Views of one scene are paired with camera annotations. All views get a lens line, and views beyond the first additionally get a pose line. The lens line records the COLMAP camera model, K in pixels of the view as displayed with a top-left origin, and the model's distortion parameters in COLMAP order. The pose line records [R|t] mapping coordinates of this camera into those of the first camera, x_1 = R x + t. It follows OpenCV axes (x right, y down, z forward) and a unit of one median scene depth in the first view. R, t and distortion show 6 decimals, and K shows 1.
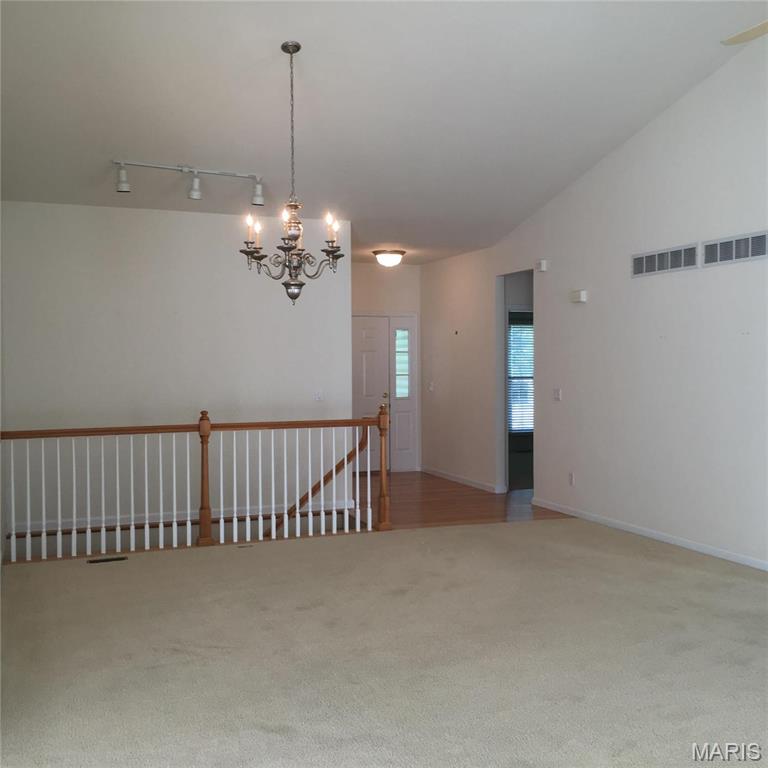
lens RADIAL K [[875.1, 0, 381.4], [0, 875.1, 383.4], [0, 0, 1]] dist [0.060582, -0.027998]
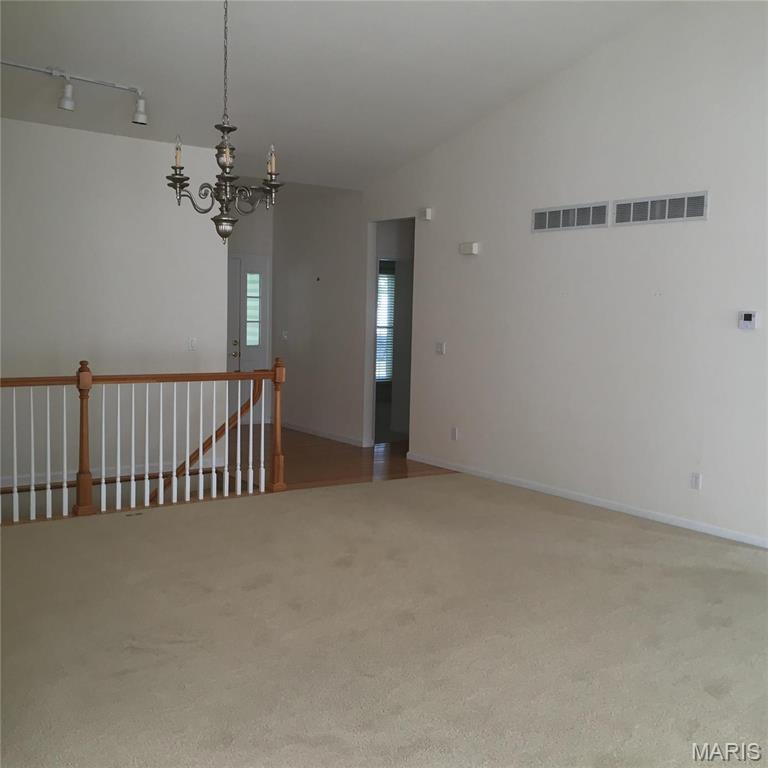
lens RADIAL K [[875.1, 0, 381.4], [0, 875.1, 383.4], [0, 0, 1]] dist [0.060582, -0.027998]
pose [[0.965395, 0.009483, 0.260619, -0.136058], [-0.026043, 0.997849, 0.060161, -0.005804], [-0.259488, -0.064867, 0.963566, 0.081130]]
